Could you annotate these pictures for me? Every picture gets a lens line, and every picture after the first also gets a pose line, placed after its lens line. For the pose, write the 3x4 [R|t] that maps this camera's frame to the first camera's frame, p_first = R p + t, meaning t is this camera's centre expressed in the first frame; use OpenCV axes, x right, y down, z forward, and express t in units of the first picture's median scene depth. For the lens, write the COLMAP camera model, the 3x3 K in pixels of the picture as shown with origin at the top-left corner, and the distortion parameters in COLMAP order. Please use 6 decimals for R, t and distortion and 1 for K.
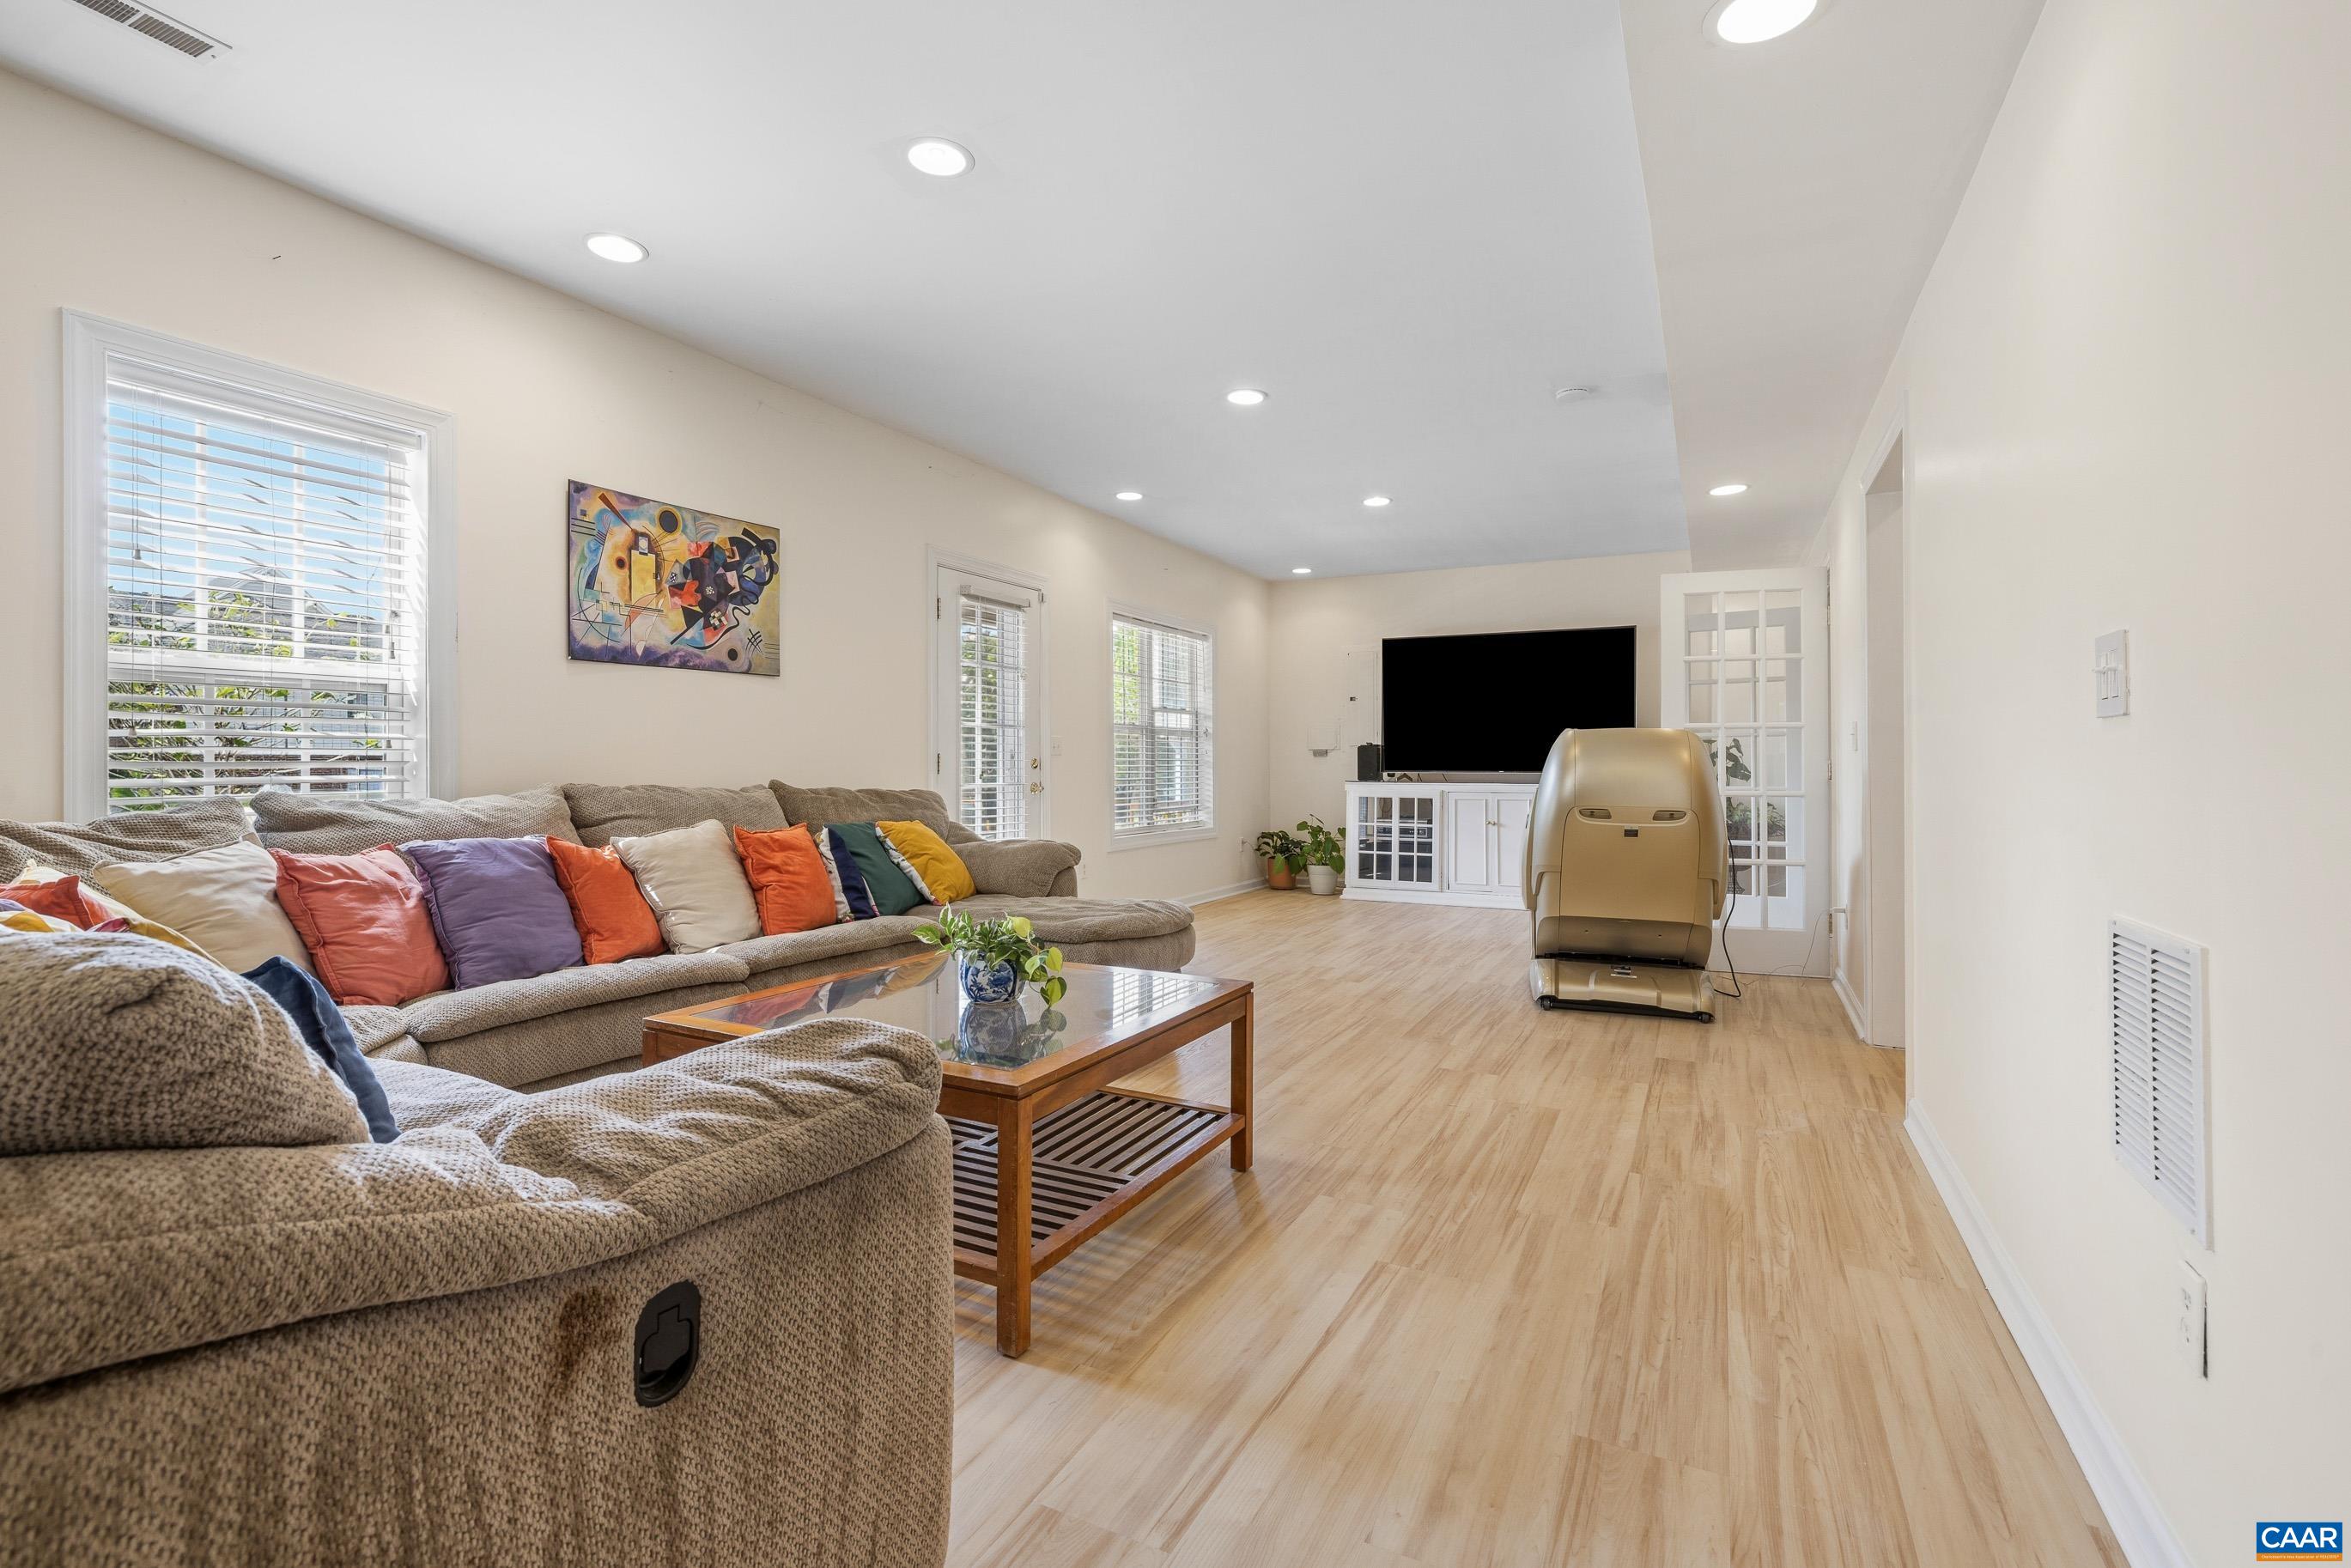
lens RADIAL K [[1073.6, 0, 1161.1], [0, 1073.6, 760.4], [0, 0, 1]] dist [-0.005828, 0.002441]
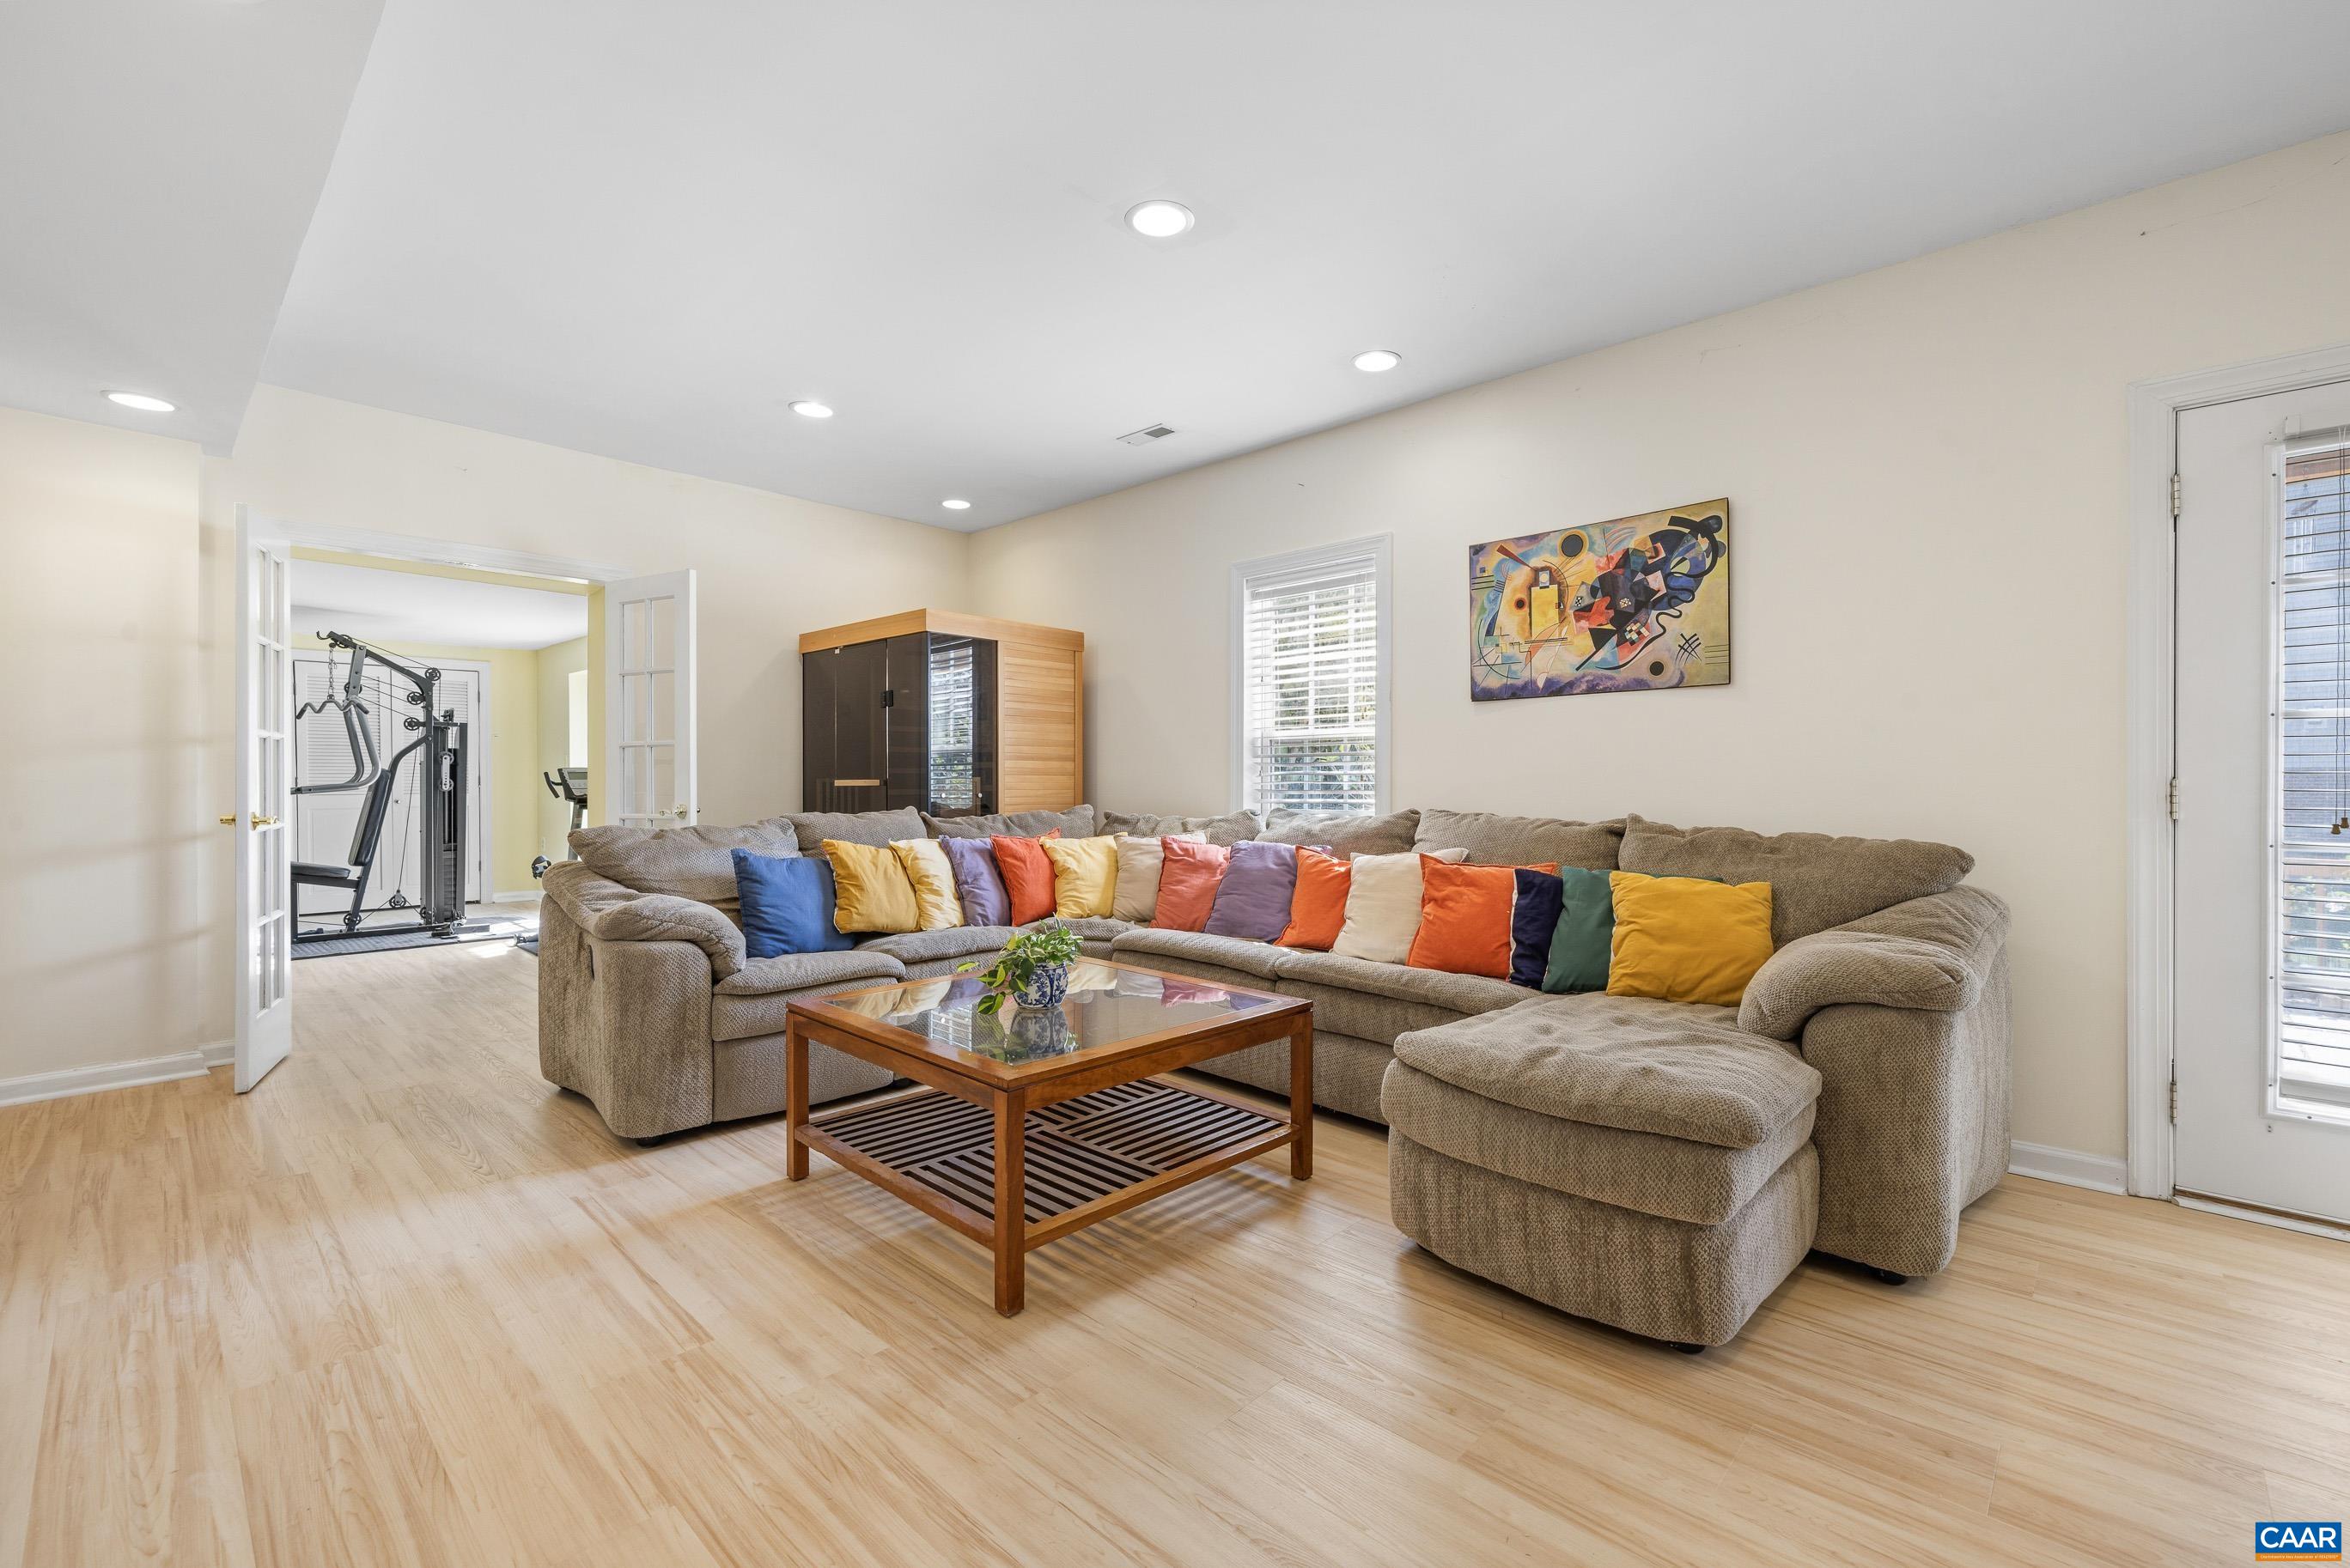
lens RADIAL K [[992.0, 0, 1178.2], [0, 992.0, 785.2], [0, 0, 1]] dist [0.000444, 0.000343]
pose [[-0.276479, -0.001153, -0.961019, 0.530845], [-0.000659, 0.999999, -0.001010, -0.003508], [0.961020, 0.000354, -0.276480, 0.946058]]
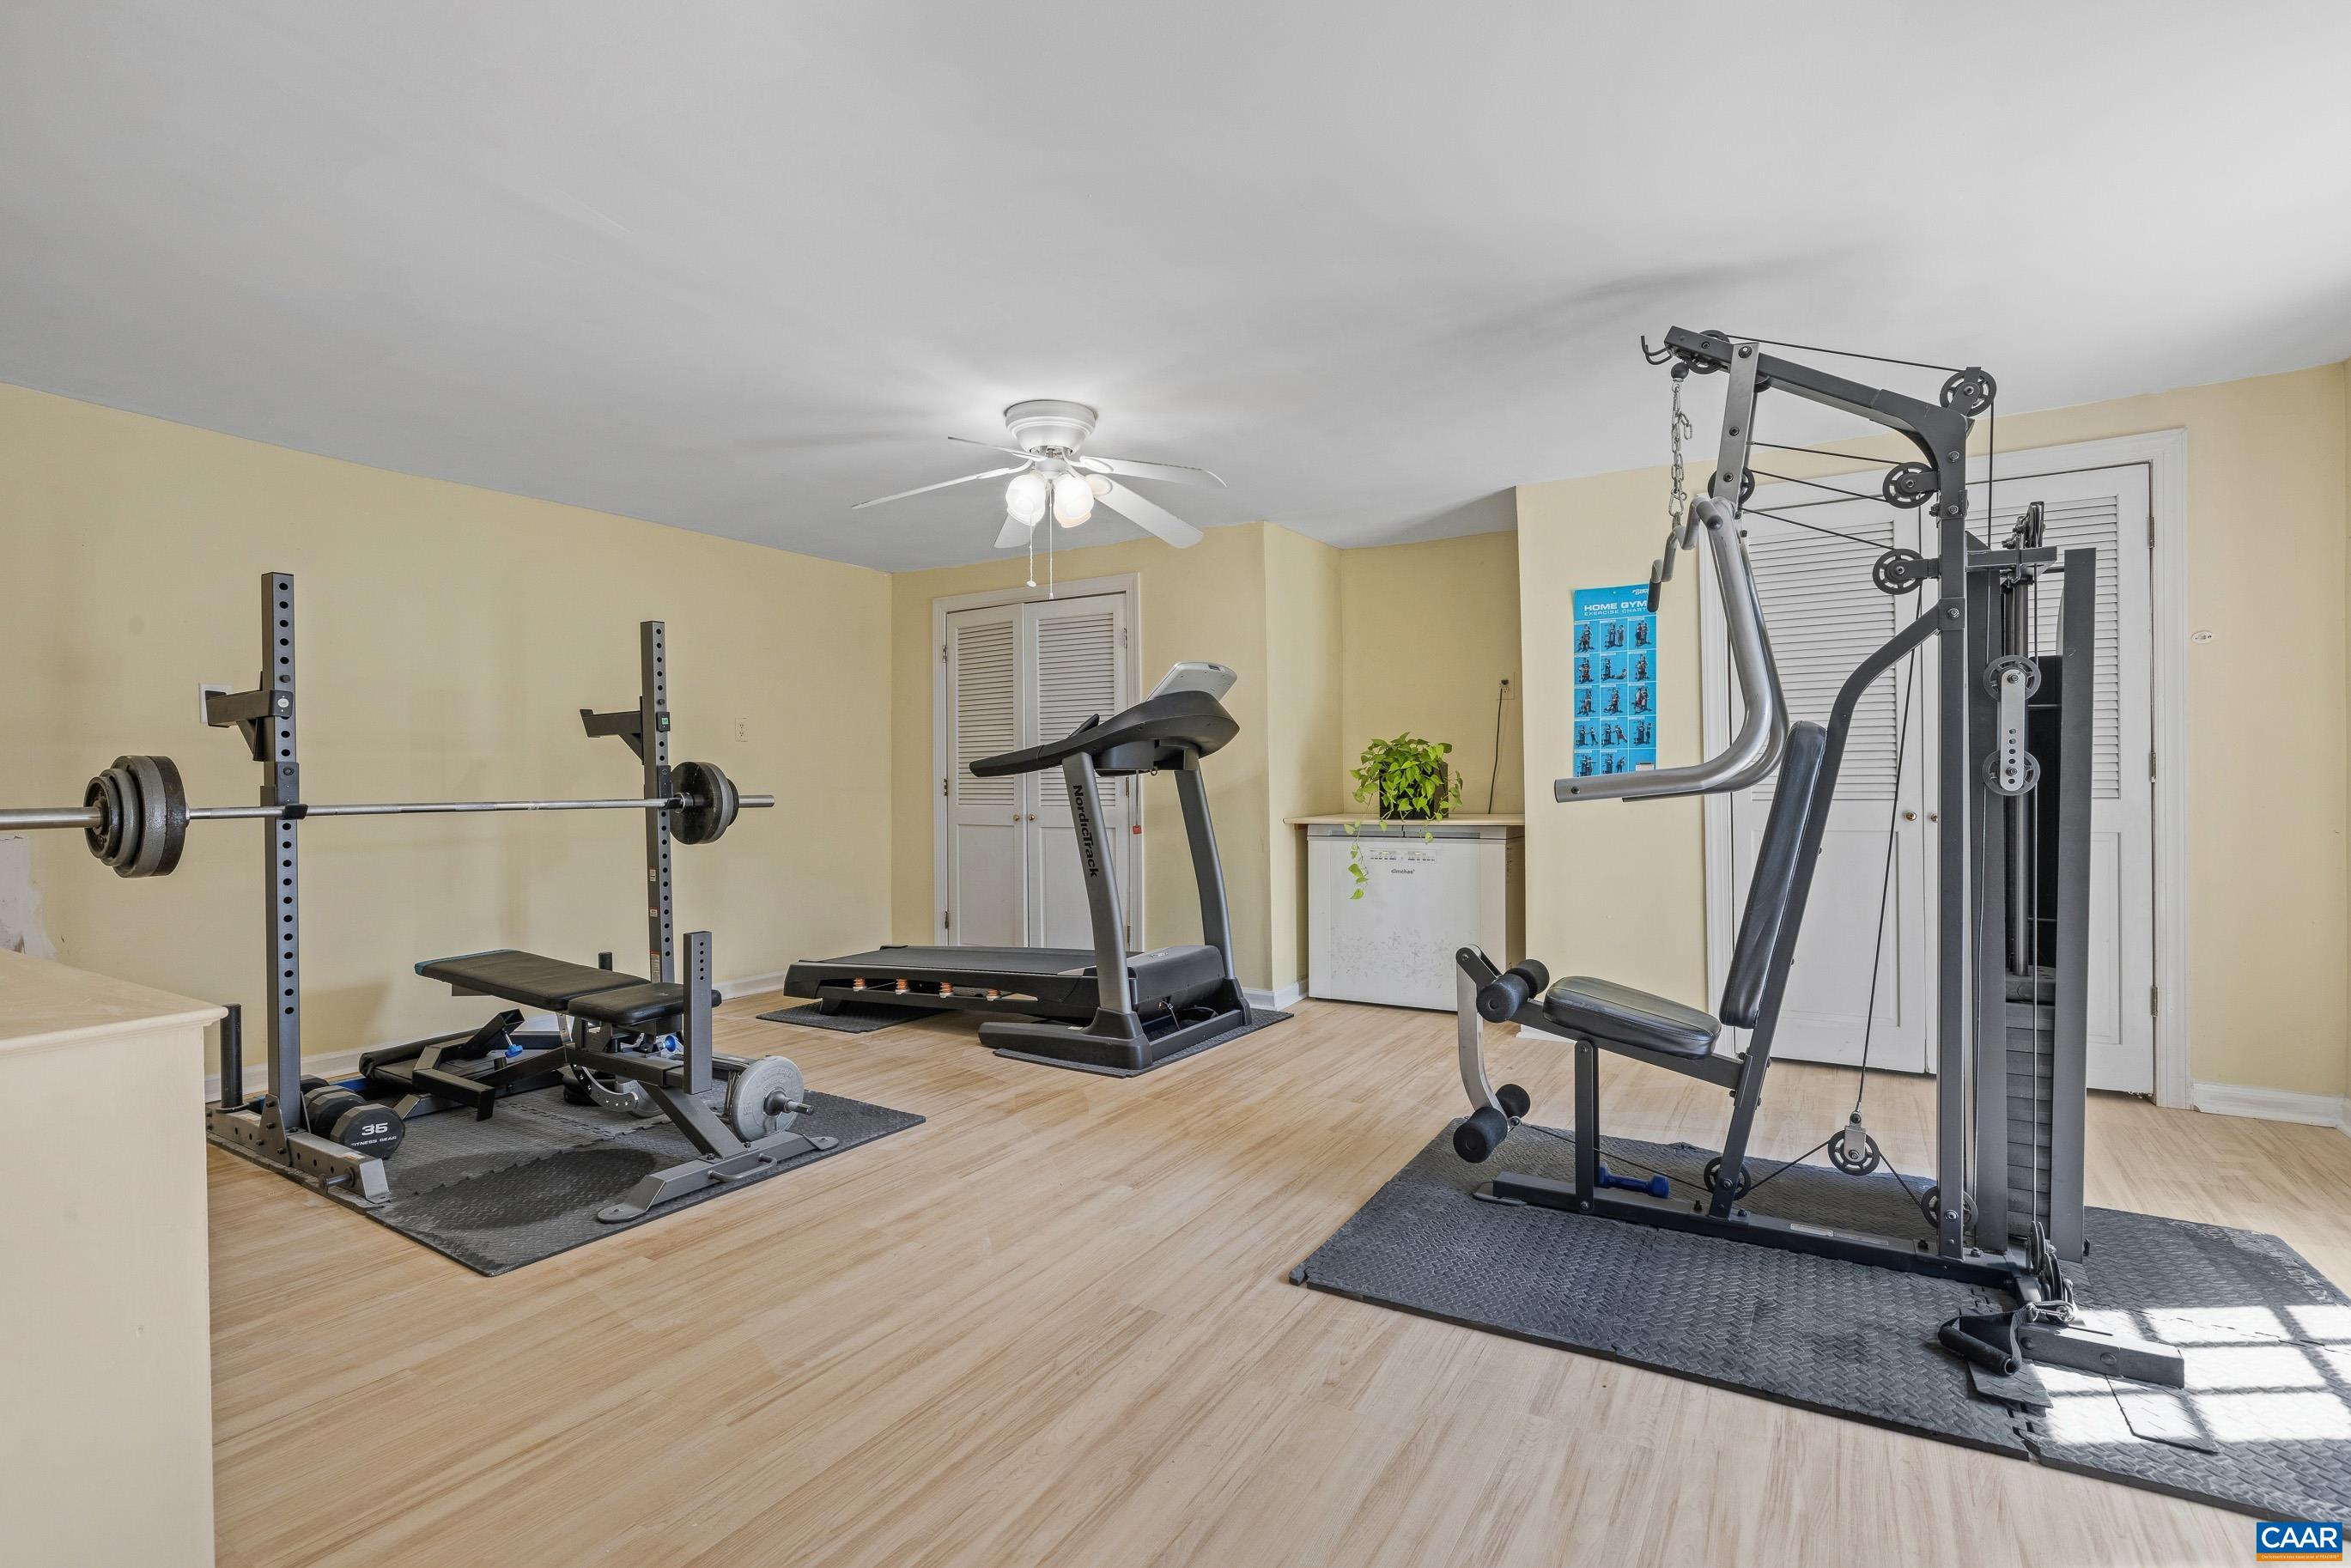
lens RADIAL K [[1073.6, 0, 1186.8], [0, 1073.6, 786.0], [0, 0, 1]] dist [-0.005828, 0.002441]
pose [[-0.998481, -0.003779, 0.054969, -0.486932], [-0.003802, 0.999993, -0.000322, 0.003053], [-0.054968, -0.000531, -0.998488, -0.316621]]
